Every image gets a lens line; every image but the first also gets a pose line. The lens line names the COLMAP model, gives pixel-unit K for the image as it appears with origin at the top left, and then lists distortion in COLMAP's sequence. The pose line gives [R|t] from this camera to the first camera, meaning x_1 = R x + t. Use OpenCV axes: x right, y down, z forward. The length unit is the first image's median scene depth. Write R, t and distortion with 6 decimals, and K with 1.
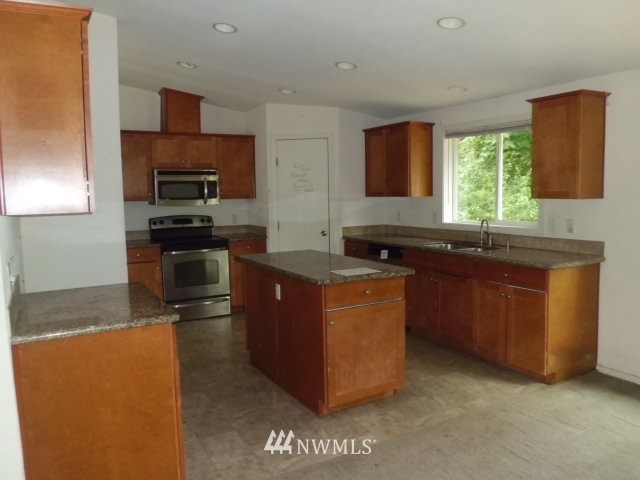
lens RADIAL K [[502.9, 0, 323.7], [0, 502.9, 240.5], [0, 0, 1]] dist [-0.034304, 0.004906]
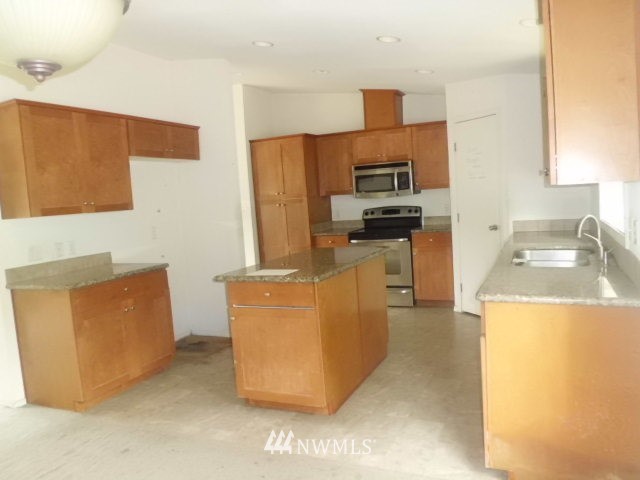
lens RADIAL K [[502.9, 0, 317.2], [0, 502.9, 235.2], [0, 0, 1]] dist [-0.034304, 0.004906]
pose [[0.575639, 0.044088, -0.816515, 0.583064], [-0.020746, 0.999011, 0.039316, -0.033176], [0.817441, -0.005692, 0.575984, 0.323460]]
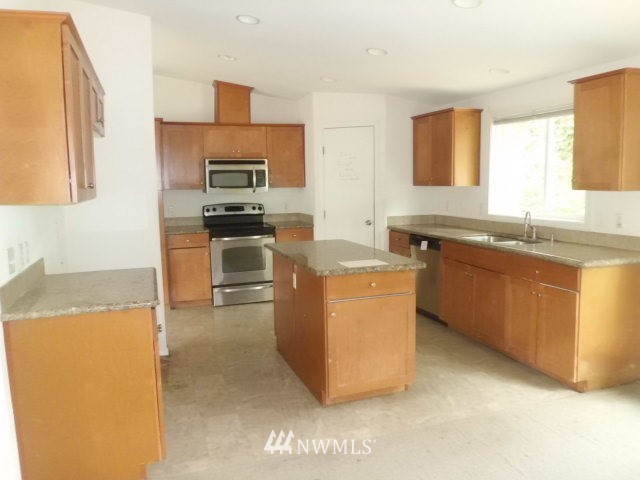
lens RADIAL K [[502.9, 0, 322.2], [0, 502.9, 240.7], [0, 0, 1]] dist [-0.034304, 0.004906]
pose [[0.983100, 0.022804, -0.181644, 0.104348], [-0.017985, 0.999442, 0.028132, -0.005967], [0.182185, -0.024390, 0.982962, 0.012530]]
